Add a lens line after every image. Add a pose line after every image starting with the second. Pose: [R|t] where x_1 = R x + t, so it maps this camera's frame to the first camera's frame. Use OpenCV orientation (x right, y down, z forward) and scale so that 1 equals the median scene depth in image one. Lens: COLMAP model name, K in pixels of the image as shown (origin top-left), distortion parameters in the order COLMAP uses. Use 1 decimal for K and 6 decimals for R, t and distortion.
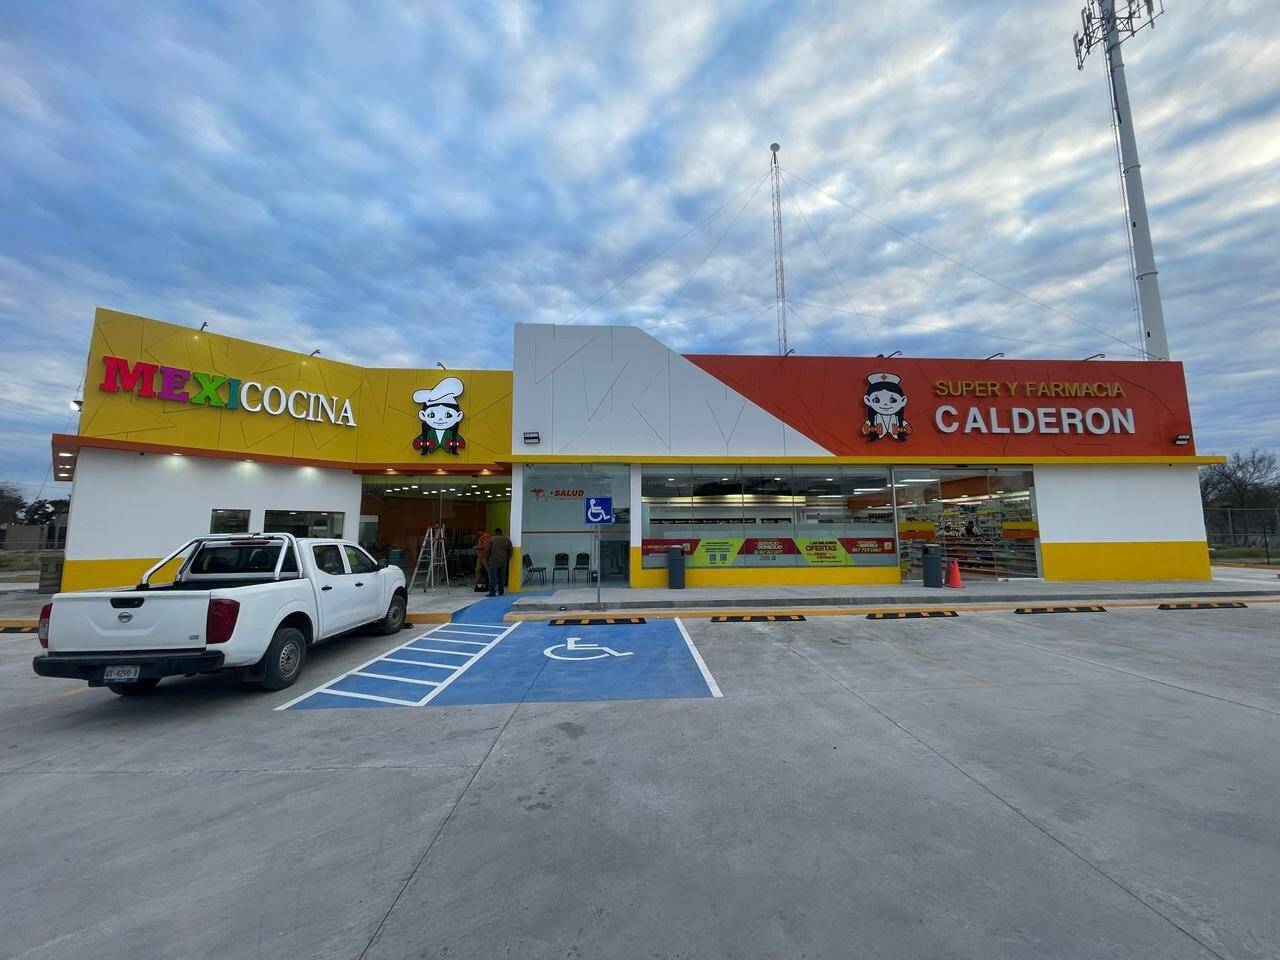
lens RADIAL K [[516.6, 0, 639.6], [0, 516.6, 479.5], [0, 0, 1]] dist [-0.014808, 0.000054]
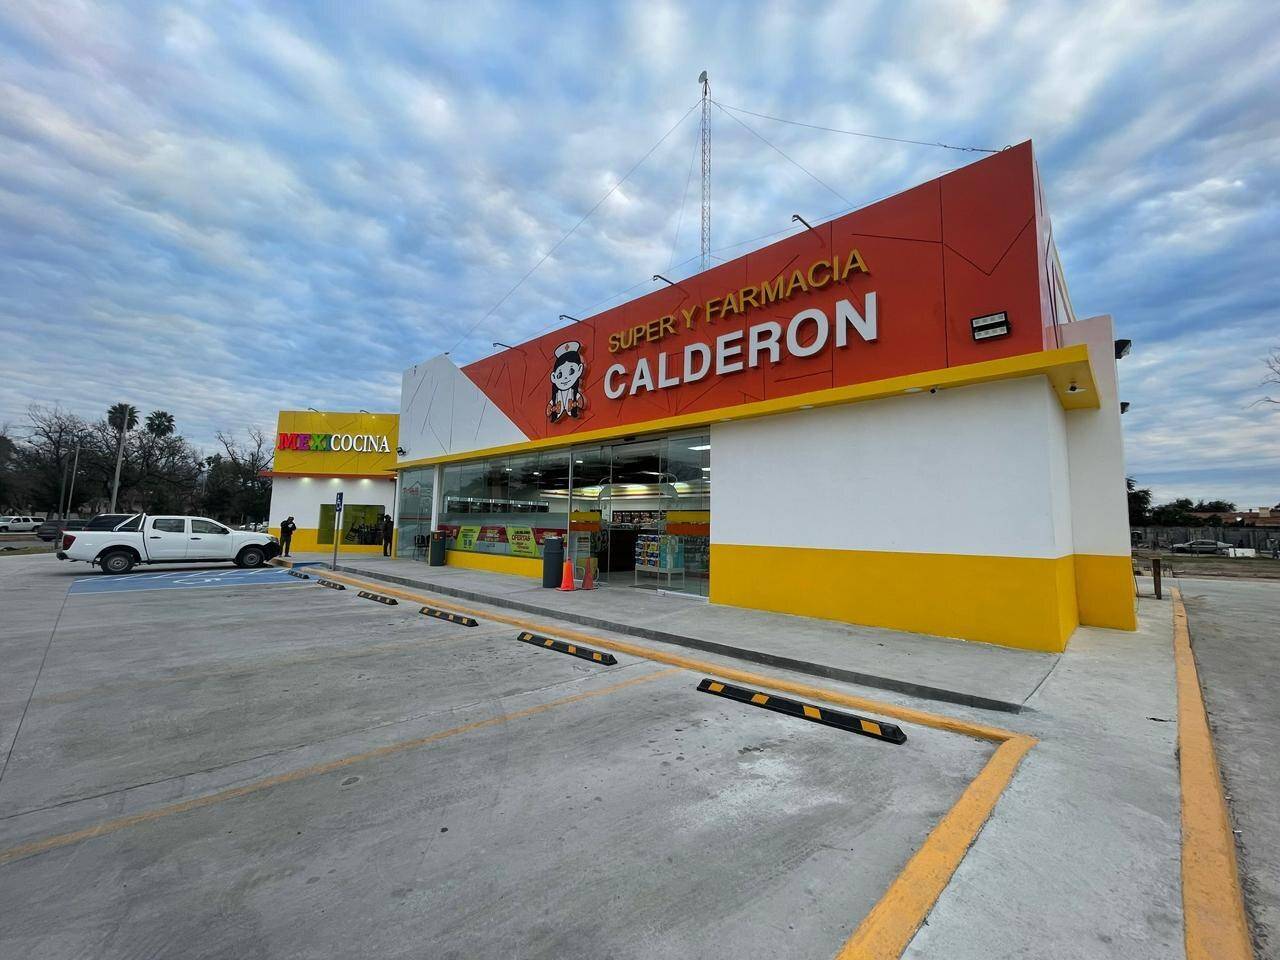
lens RADIAL K [[516.6, 0, 639.2], [0, 516.6, 476.7], [0, 0, 1]] dist [-0.014808, 0.000054]
pose [[0.682917, -0.048208, -0.728903, 1.194115], [0.052196, 0.998490, -0.017135, 0.044157], [0.728629, -0.026344, 0.684402, 0.479799]]
